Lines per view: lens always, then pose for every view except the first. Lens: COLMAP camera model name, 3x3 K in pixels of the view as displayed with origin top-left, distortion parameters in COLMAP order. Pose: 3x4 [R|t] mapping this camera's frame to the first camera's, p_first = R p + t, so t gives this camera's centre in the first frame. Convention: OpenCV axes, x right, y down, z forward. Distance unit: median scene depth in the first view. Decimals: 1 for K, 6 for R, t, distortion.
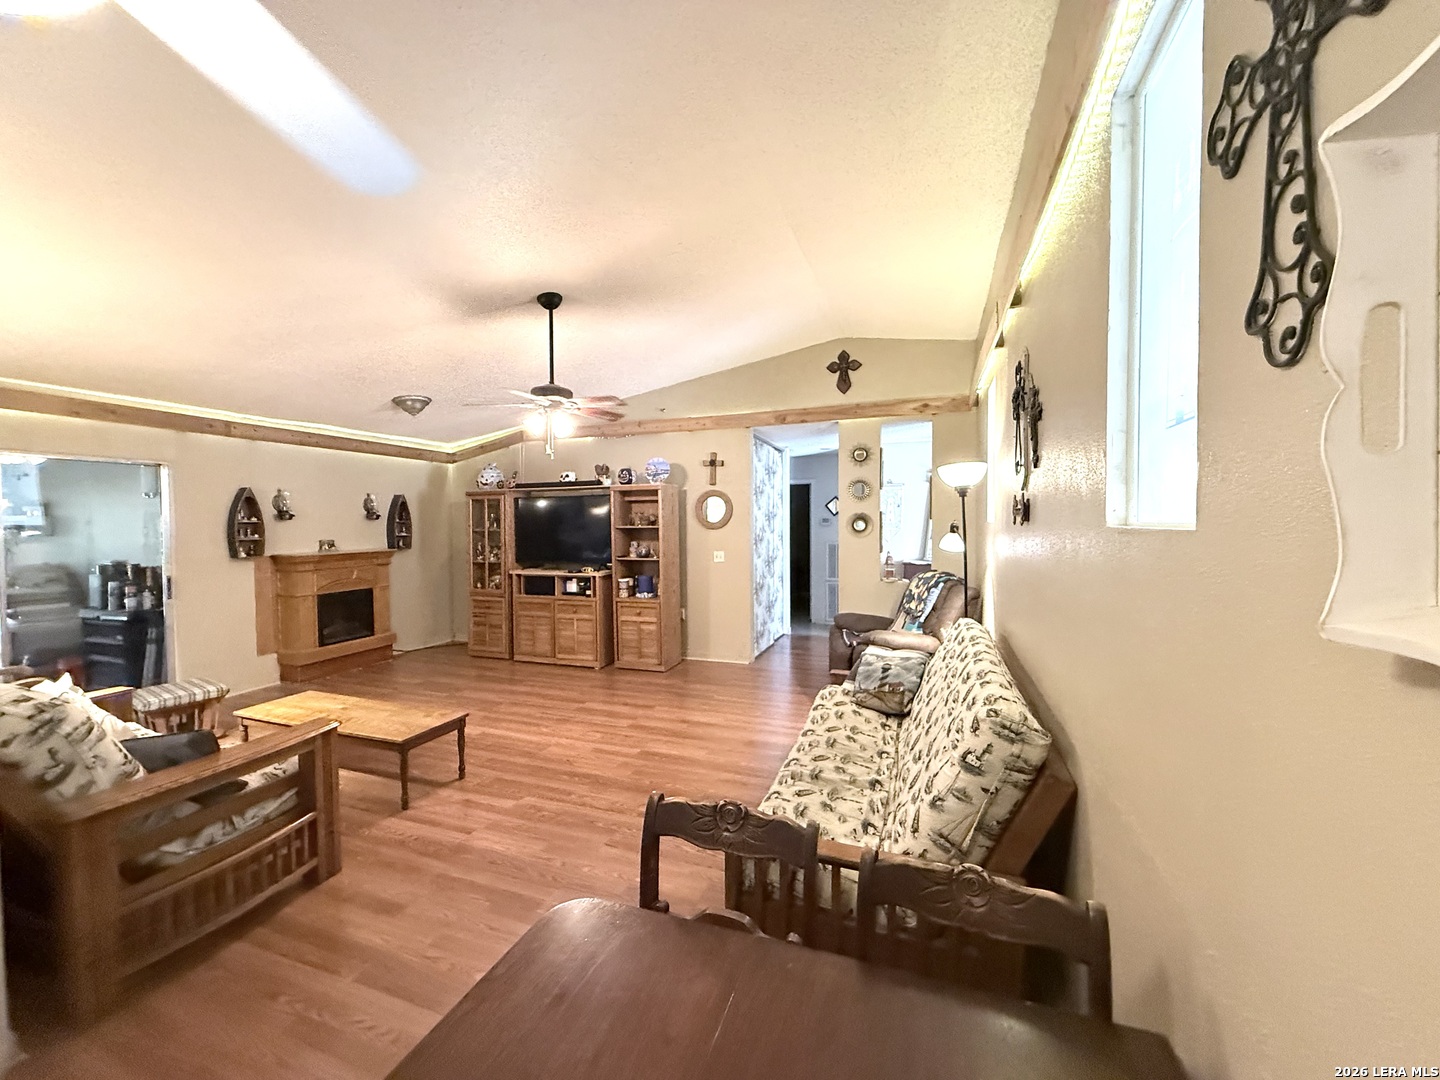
lens RADIAL K [[574.7, 0, 718.3], [0, 574.7, 543.9], [0, 0, 1]] dist [-0.000954, 0.000747]
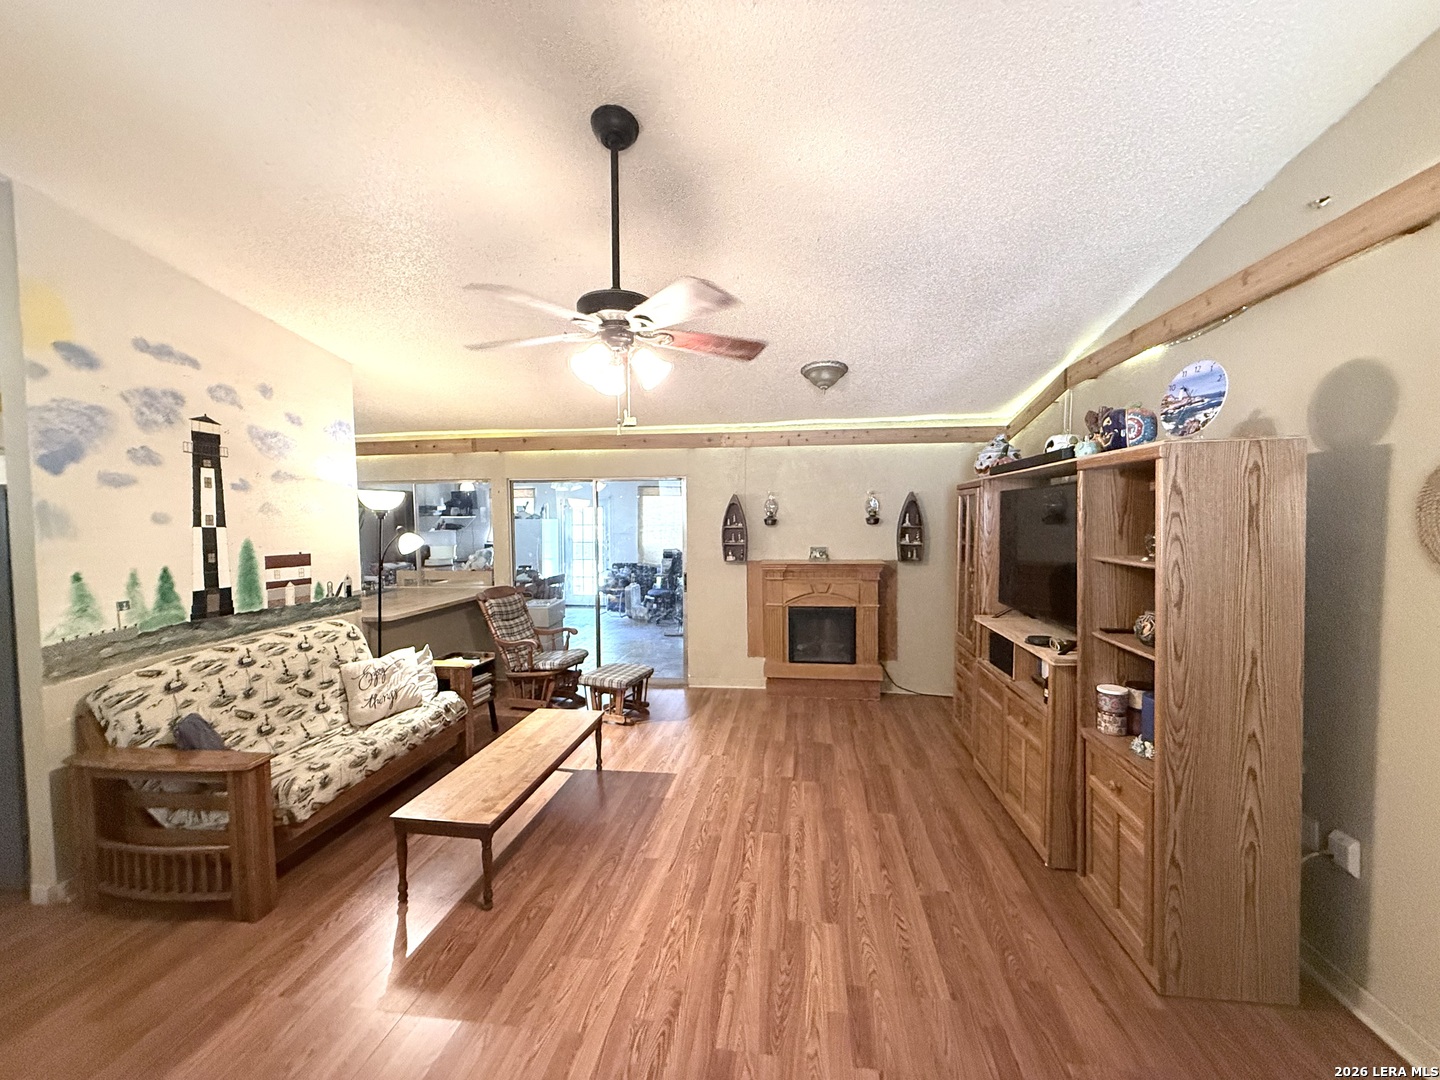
lens RADIAL K [[574.7, 0, 717.5], [0, 574.7, 539.8], [0, 0, 1]] dist [-0.000954, 0.000747]
pose [[0.211508, 0.048678, -0.976163, 0.174198], [-0.031338, 0.998583, 0.043006, -0.053885], [0.976874, 0.021494, 0.212734, 0.677266]]
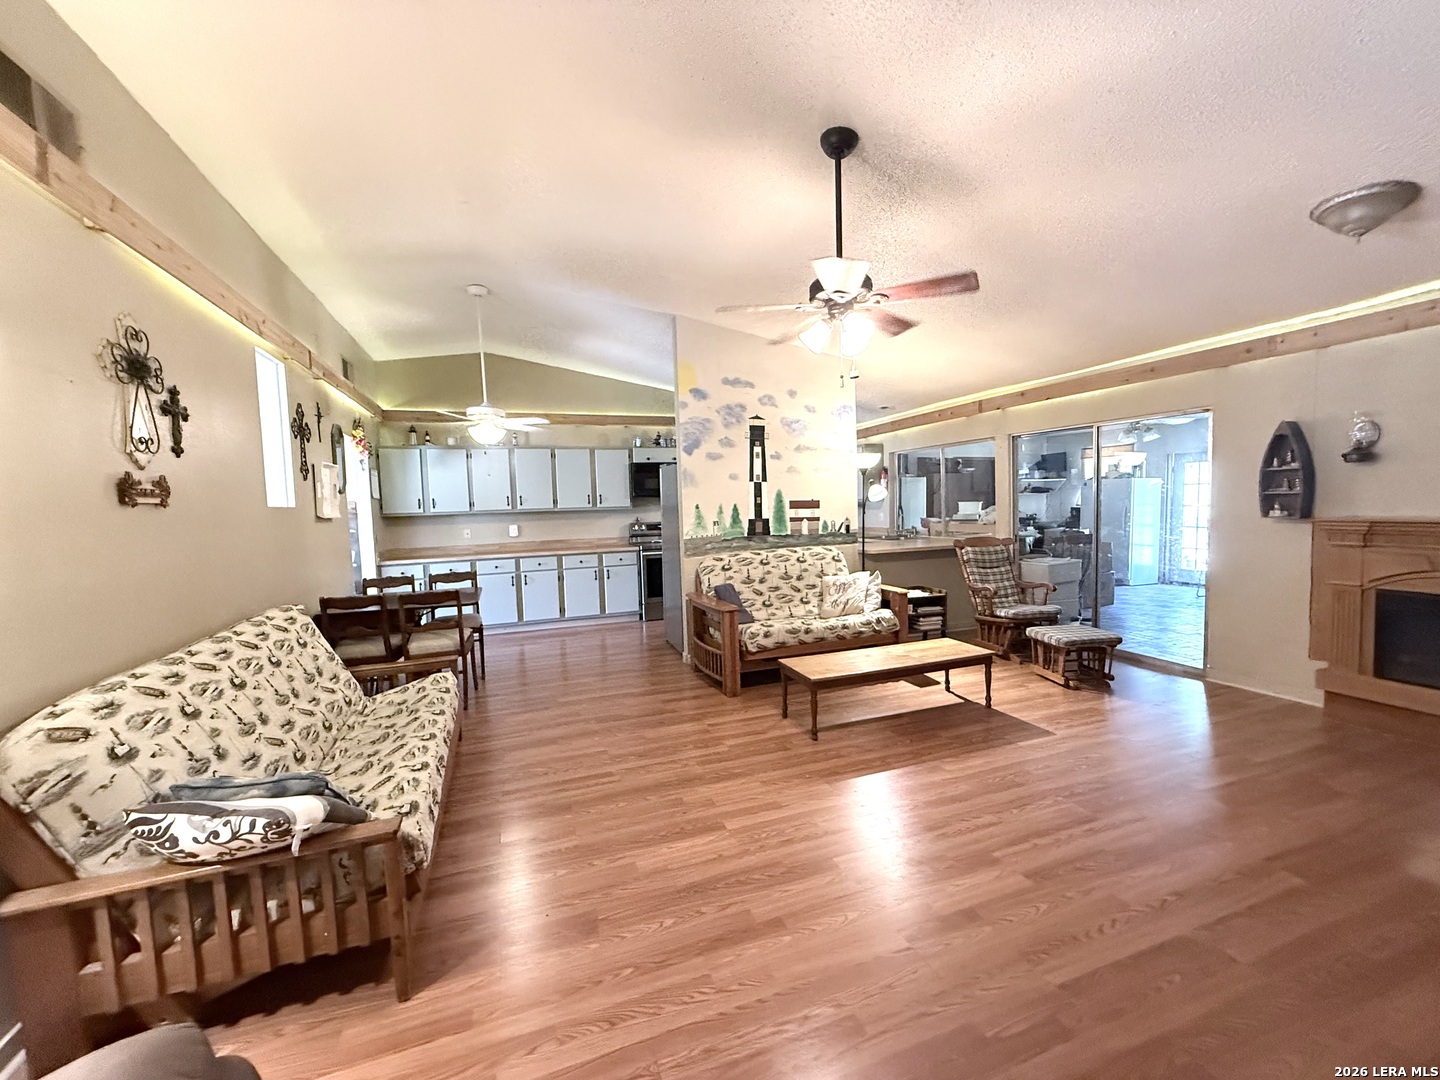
lens RADIAL K [[574.7, 0, 718.8], [0, 574.7, 540.7], [0, 0, 1]] dist [-0.000954, 0.000747]
pose [[-0.761317, 0.074693, -0.644064, 0.185662], [0.011350, 0.994725, 0.101944, -0.027525], [0.648281, 0.070301, -0.758149, 0.989479]]
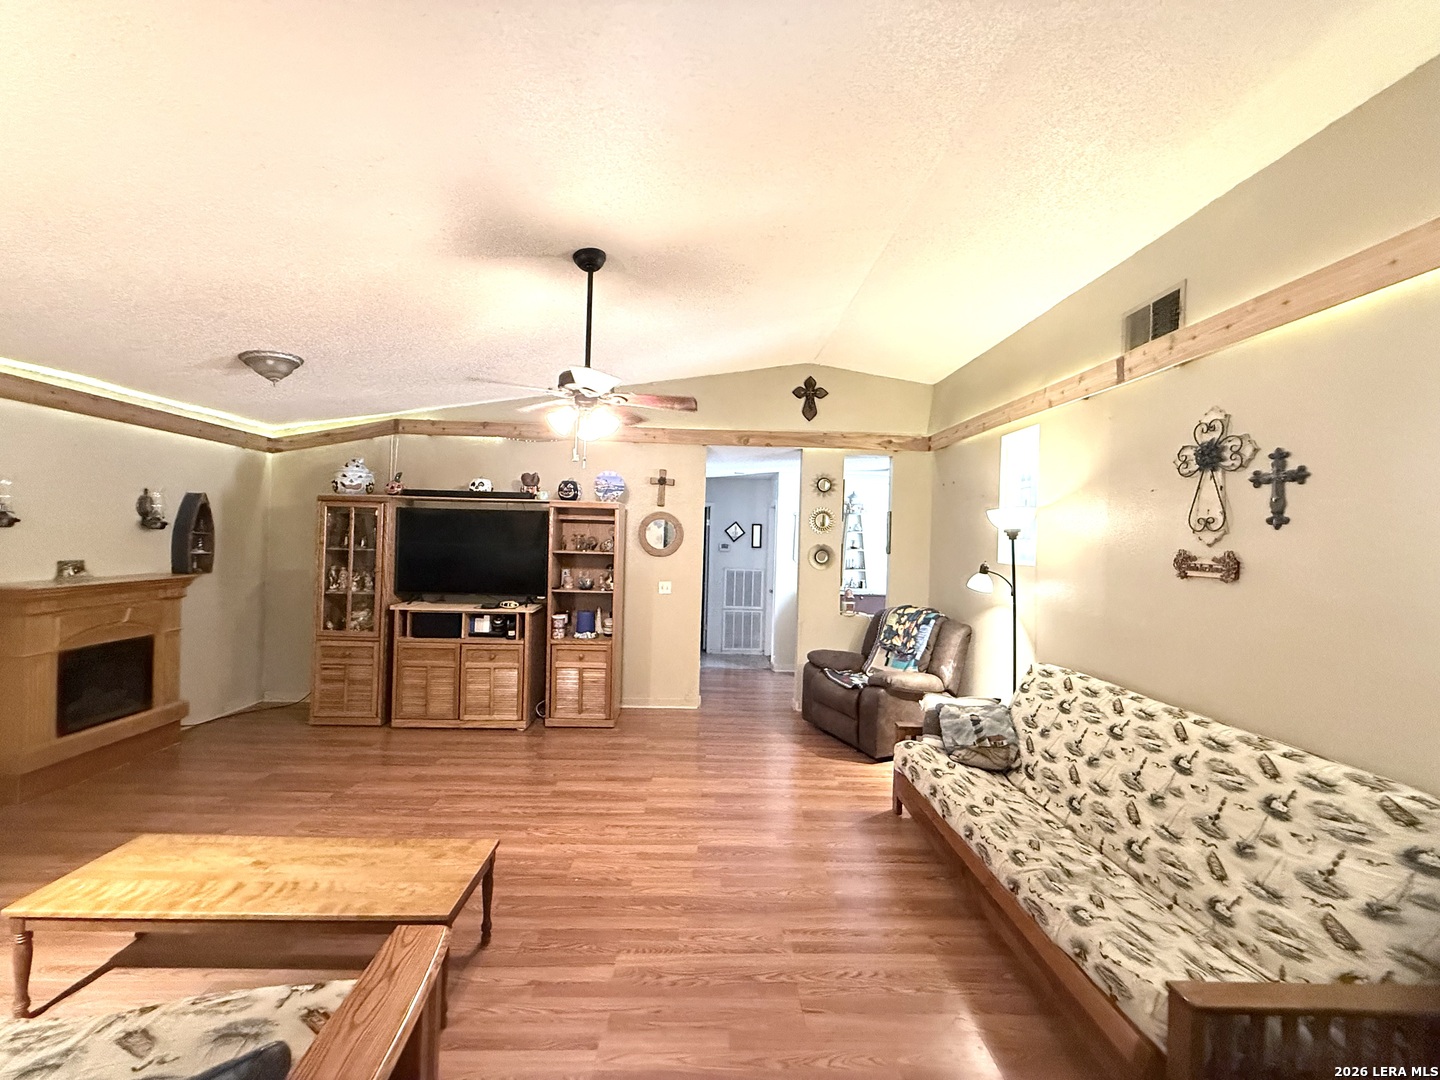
lens RADIAL K [[574.7, 0, 718.7], [0, 574.7, 542.9], [0, 0, 1]] dist [-0.000954, 0.000747]
pose [[0.925683, 0.032323, 0.376917, -0.279954], [-0.021208, 0.999210, -0.033603, -0.020475], [-0.377705, 0.023112, 0.925637, 0.168006]]
